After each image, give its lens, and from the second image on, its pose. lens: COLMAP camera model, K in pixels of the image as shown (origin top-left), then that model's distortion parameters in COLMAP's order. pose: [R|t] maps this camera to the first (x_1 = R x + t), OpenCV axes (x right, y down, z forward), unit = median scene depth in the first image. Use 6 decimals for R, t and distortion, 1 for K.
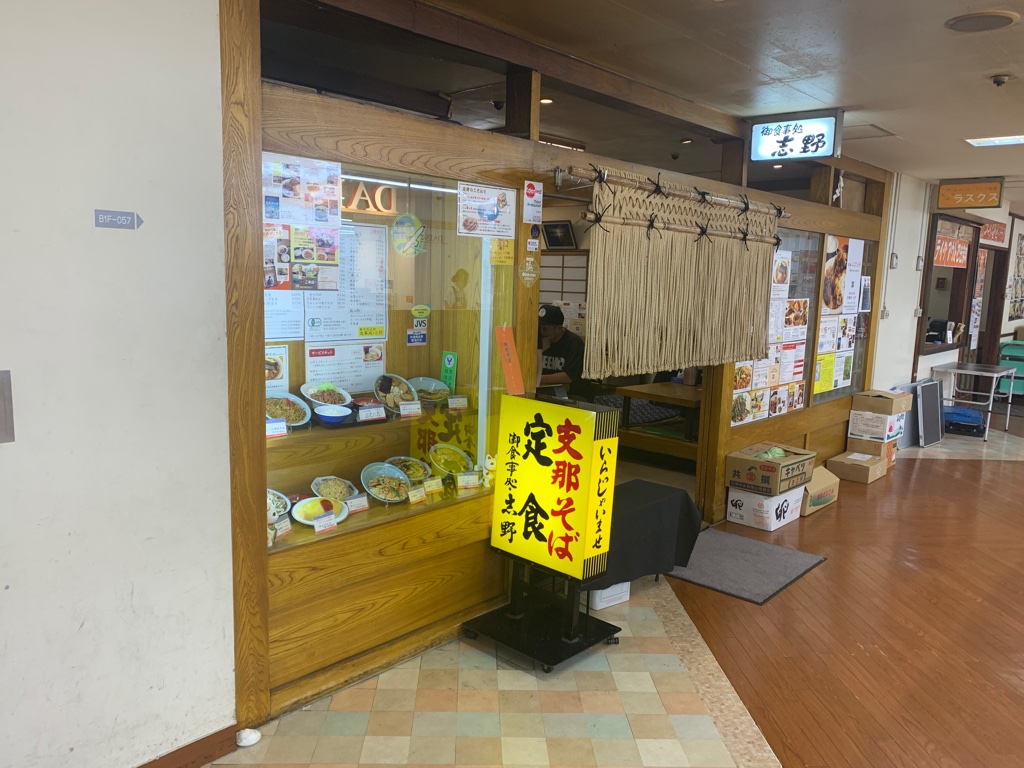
lens RADIAL K [[782.2, 0, 512.0], [0, 782.2, 384.0], [0, 0, 1]] dist [0.004275, 0.004034]
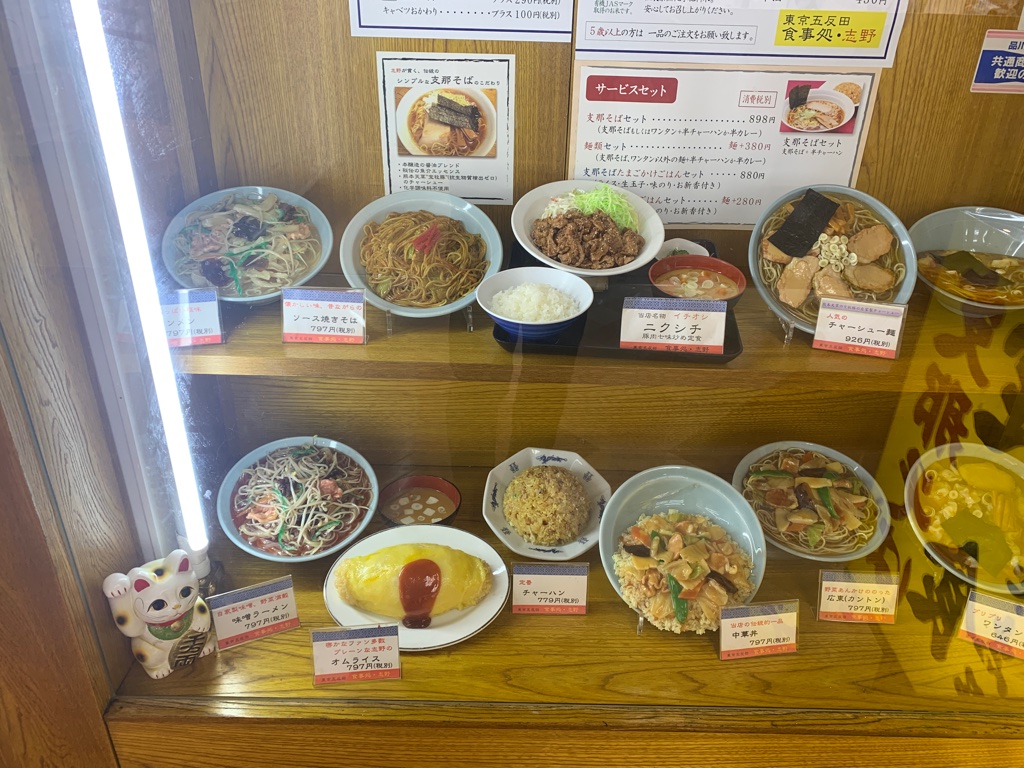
lens RADIAL K [[782.2, 0, 512.0], [0, 782.2, 384.0], [0, 0, 1]] dist [0.004275, 0.004034]
pose [[0.675148, 0.329381, -0.660064, -0.021182], [-0.107093, 0.929065, 0.354076, -0.036090], [0.729868, -0.168365, 0.662530, 0.725333]]
